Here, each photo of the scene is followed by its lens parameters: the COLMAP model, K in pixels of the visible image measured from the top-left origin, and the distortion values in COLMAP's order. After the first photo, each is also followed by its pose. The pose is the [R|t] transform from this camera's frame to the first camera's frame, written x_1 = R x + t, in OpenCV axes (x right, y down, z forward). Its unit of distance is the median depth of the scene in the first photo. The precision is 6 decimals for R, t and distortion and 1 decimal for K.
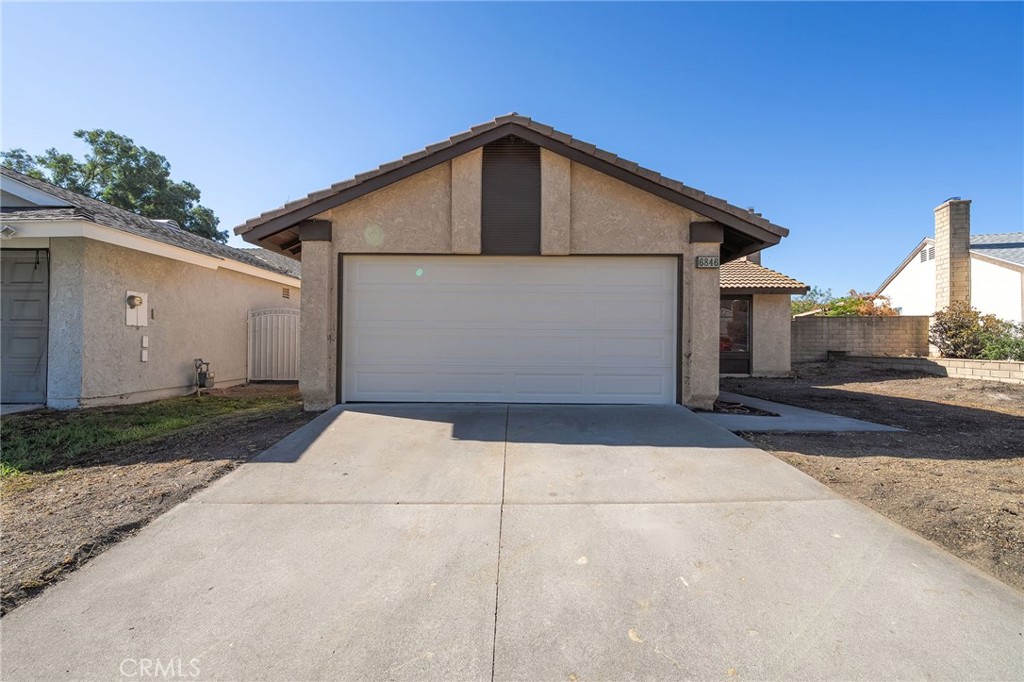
lens RADIAL K [[420.2, 0, 560.9], [0, 420.2, 315.8], [0, 0, 1]] dist [-0.002096, 0.000480]
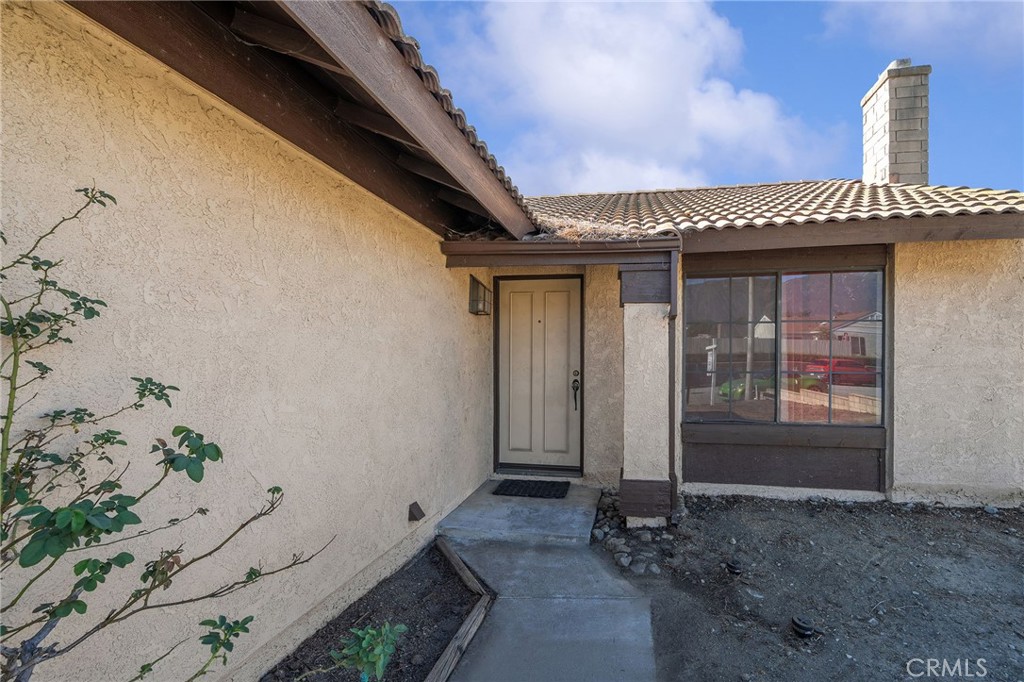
lens RADIAL K [[580.7, 0, 515.5], [0, 580.7, 340.5], [0, 0, 1]] dist [0.004290, 0.000314]
pose [[0.982031, -0.007999, -0.188551, 0.635507], [0.012962, 0.999601, 0.025102, 0.008543], [0.188275, -0.027095, 0.981742, 1.255324]]
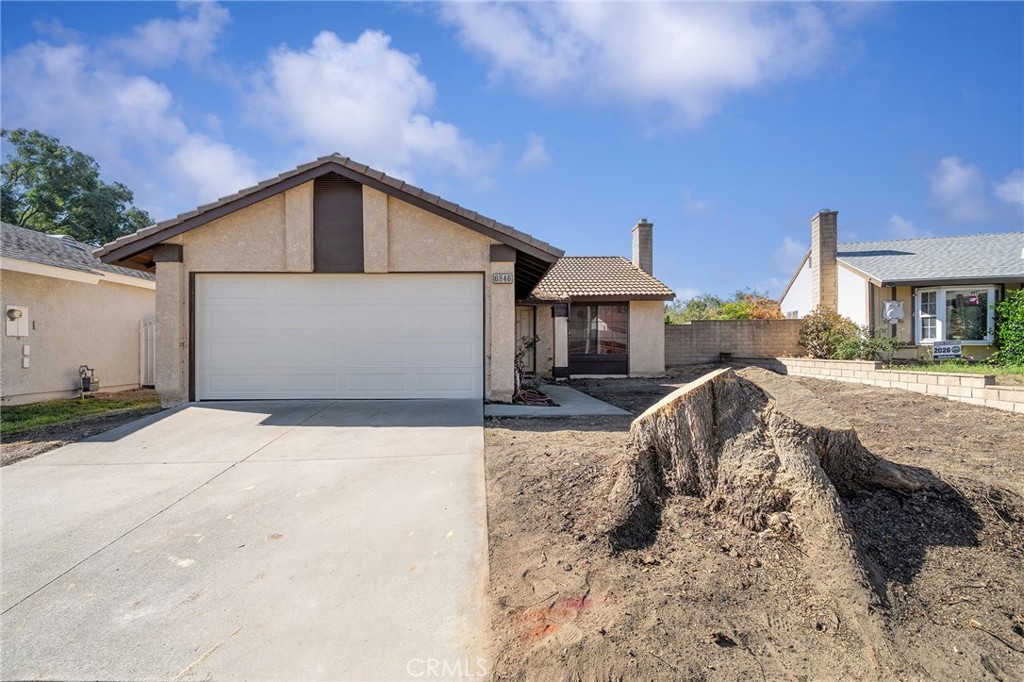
lens RADIAL K [[425.0, 0, 514.1], [0, 425.0, 323.2], [0, 0, 1]] dist [0.001097, -0.000363]
pose [[0.999678, -0.008489, 0.023915, 0.339389], [0.008331, 0.999943, 0.006680, -0.008209], [-0.023970, -0.006479, 0.999692, -0.199046]]
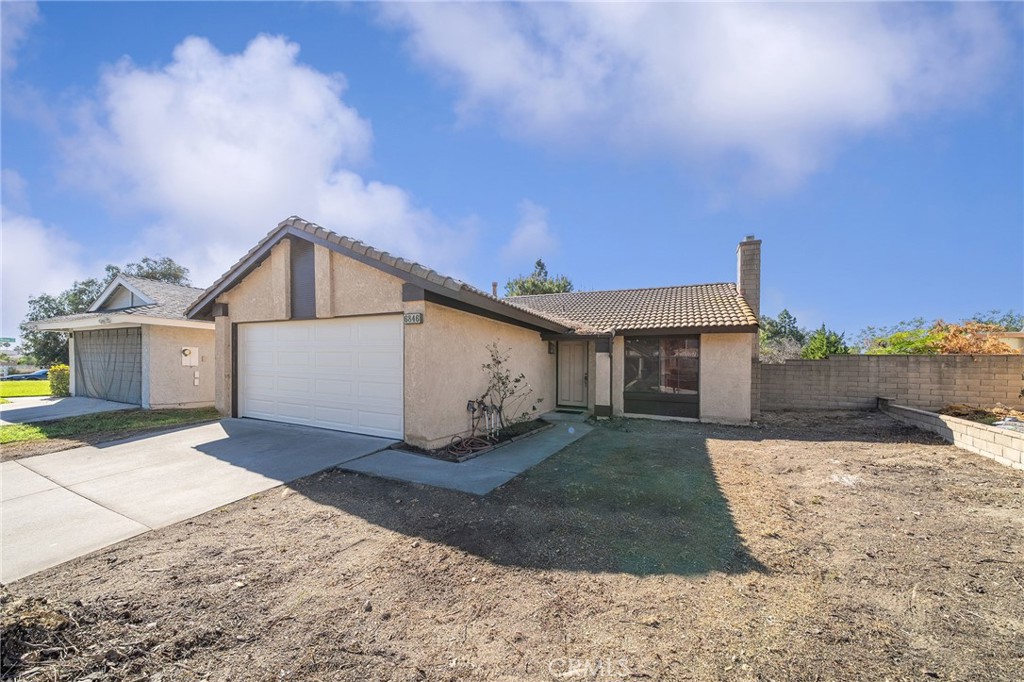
lens RADIAL K [[350.9, 0, 474.8], [0, 350.9, 354.6], [0, 0, 1]] dist [-0.001466, -0.000343]
pose [[0.896050, -0.000644, -0.443953, 0.887154], [0.005987, 0.999926, 0.010635, -0.037811], [0.443913, -0.012188, 0.895987, 0.217070]]
